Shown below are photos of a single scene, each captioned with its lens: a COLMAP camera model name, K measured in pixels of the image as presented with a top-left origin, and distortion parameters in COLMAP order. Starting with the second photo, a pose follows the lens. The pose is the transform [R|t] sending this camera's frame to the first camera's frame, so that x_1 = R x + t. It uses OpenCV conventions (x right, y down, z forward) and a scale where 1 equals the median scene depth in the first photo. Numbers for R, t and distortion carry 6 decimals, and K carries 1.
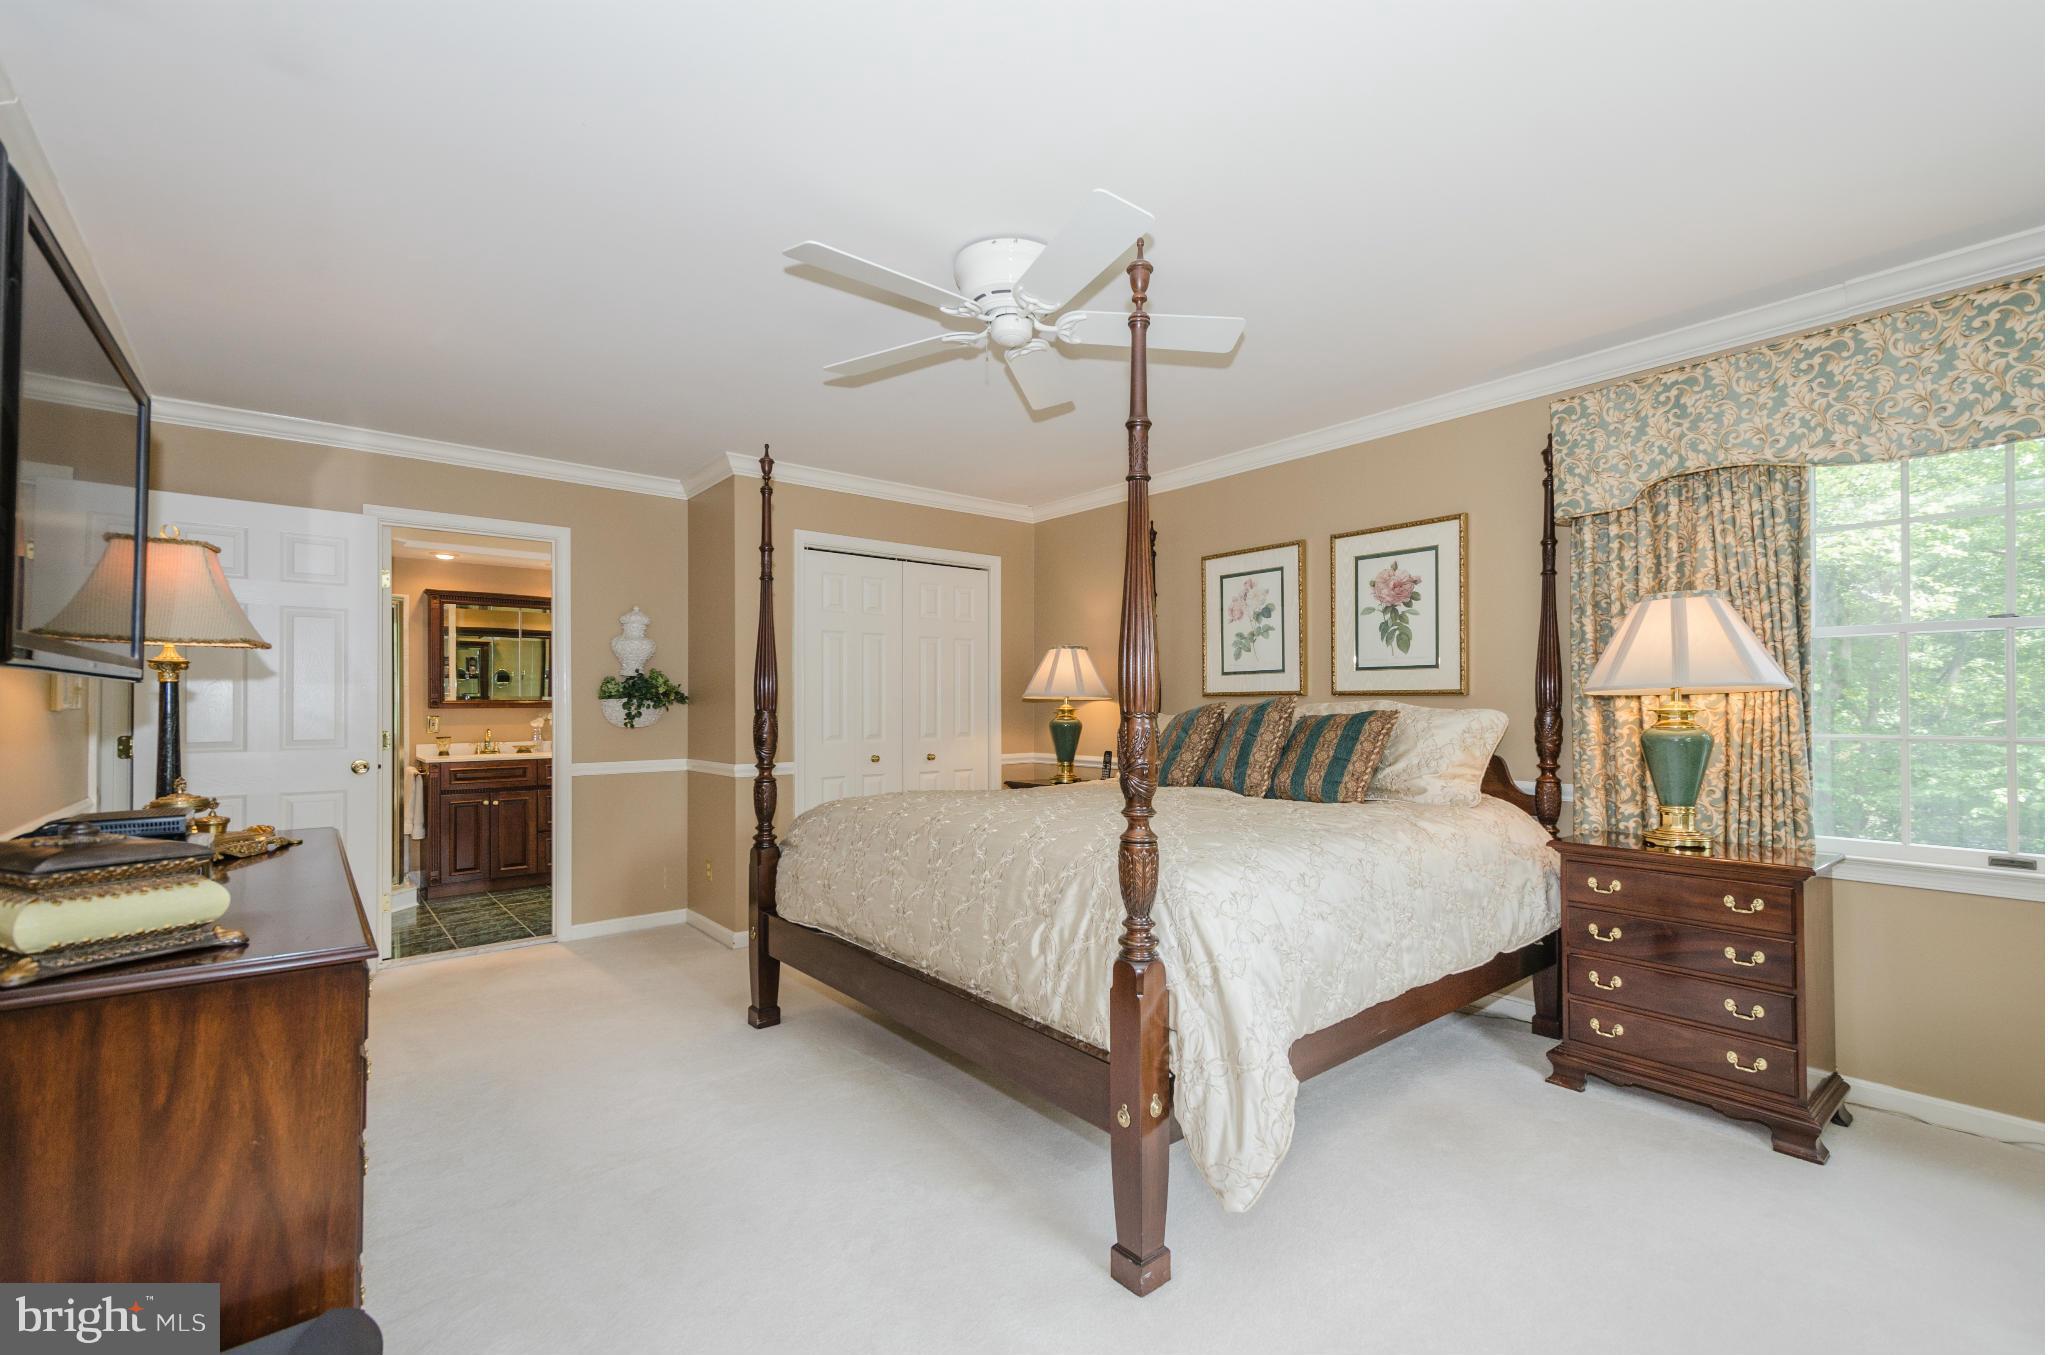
lens RADIAL K [[886.4, 0, 1022.8], [0, 886.4, 679.7], [0, 0, 1]] dist [-0.000178, -0.000482]
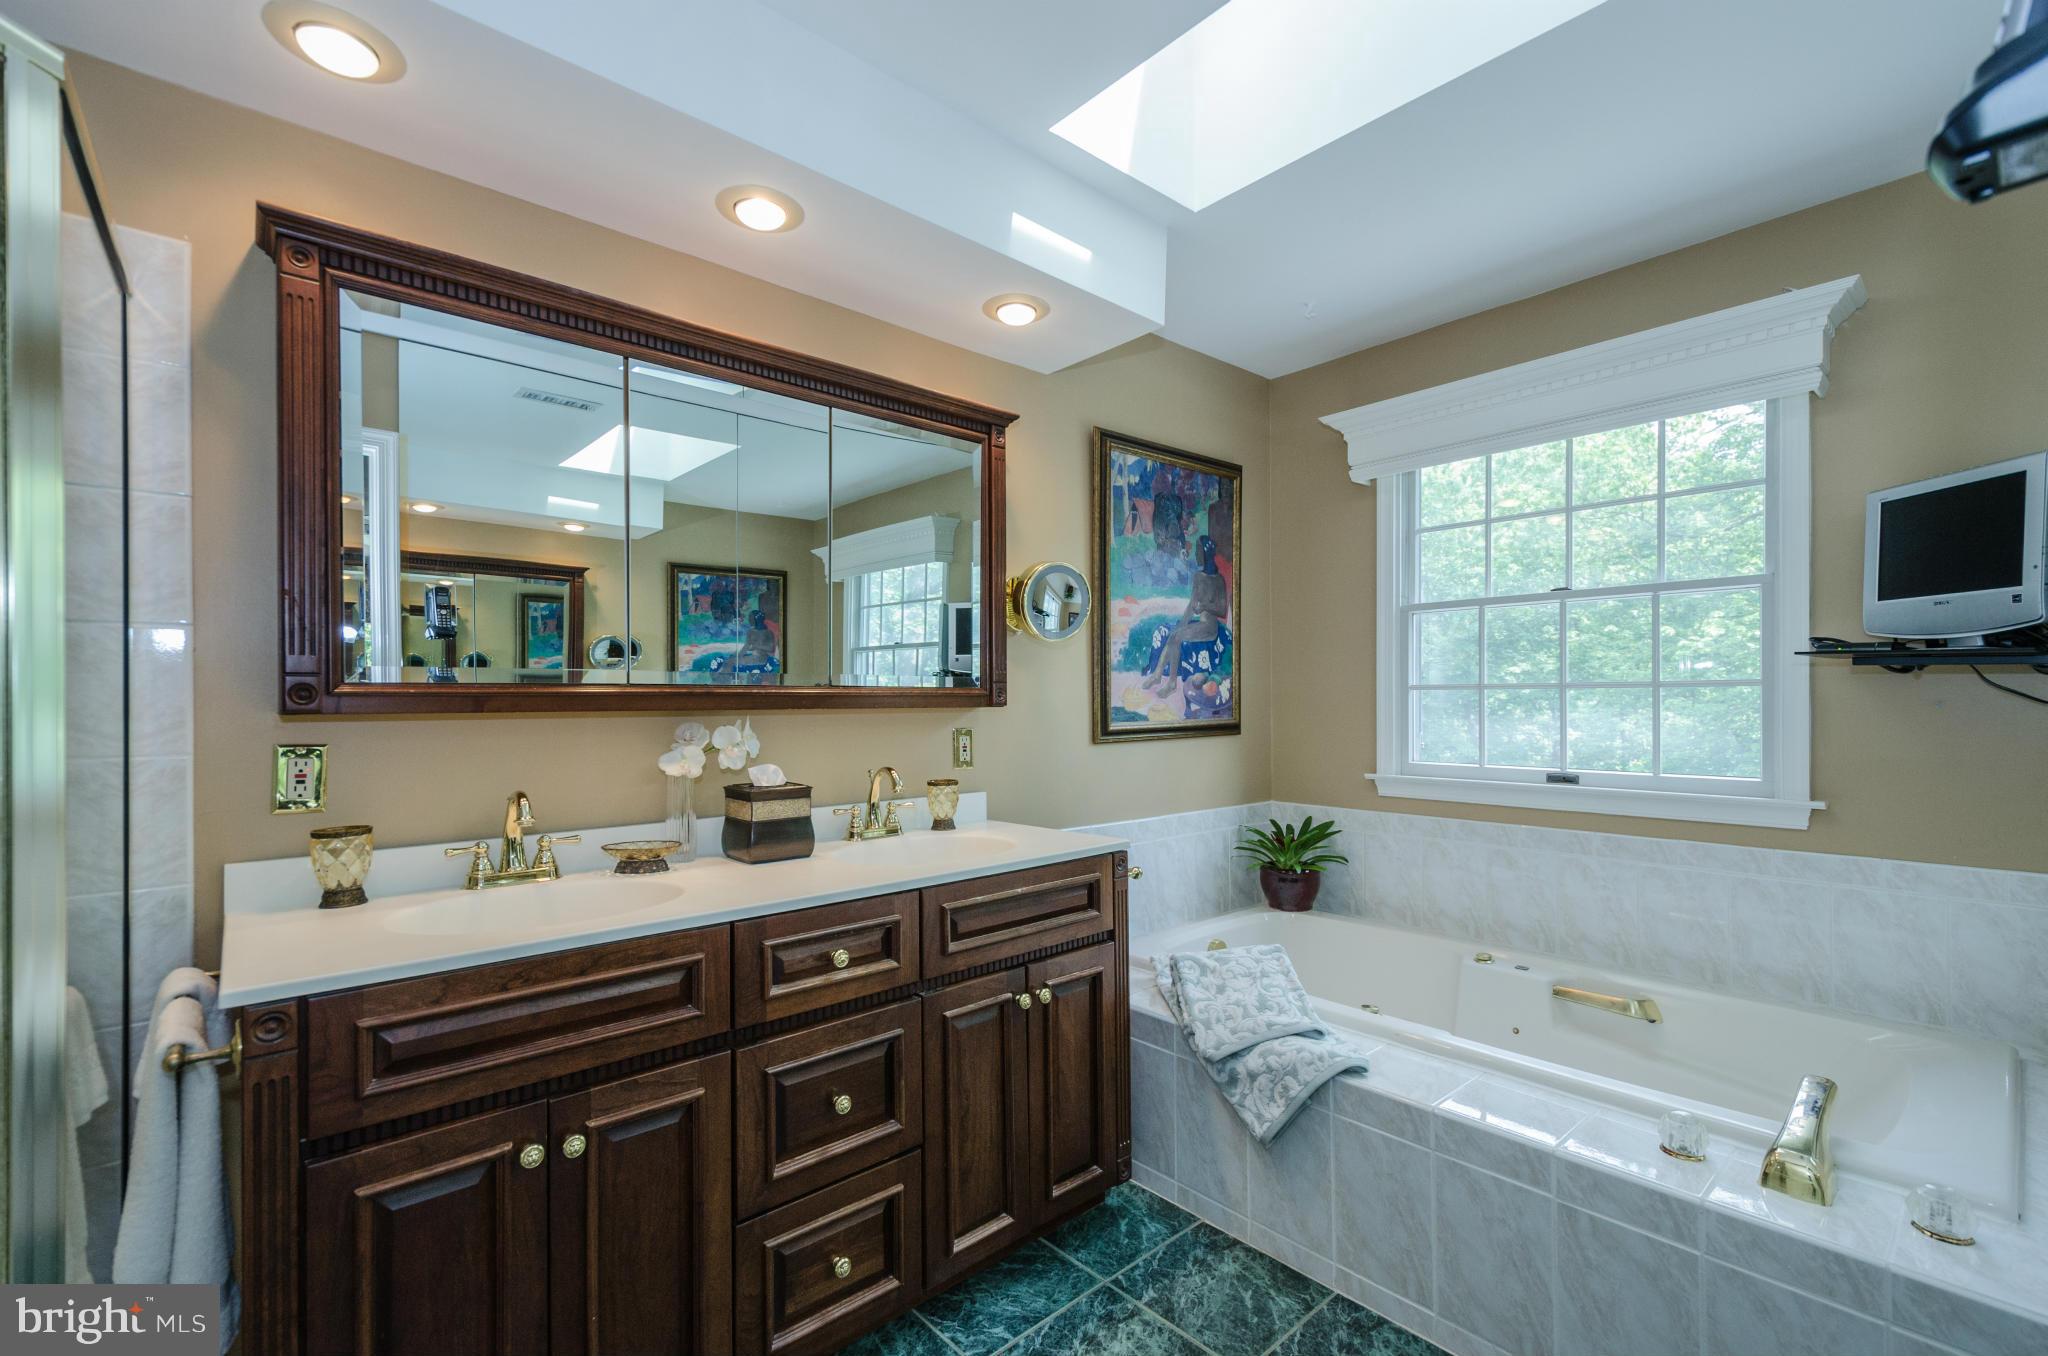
lens RADIAL K [[886.4, 0, 1013.8], [0, 886.4, 685.2], [0, 0, 1]] dist [-0.000178, -0.000482]
pose [[0.999302, 0.009311, 0.036176, -0.480767], [-0.010031, 0.999754, 0.019766, 0.016807], [-0.035983, -0.020115, 0.999150, 0.755306]]
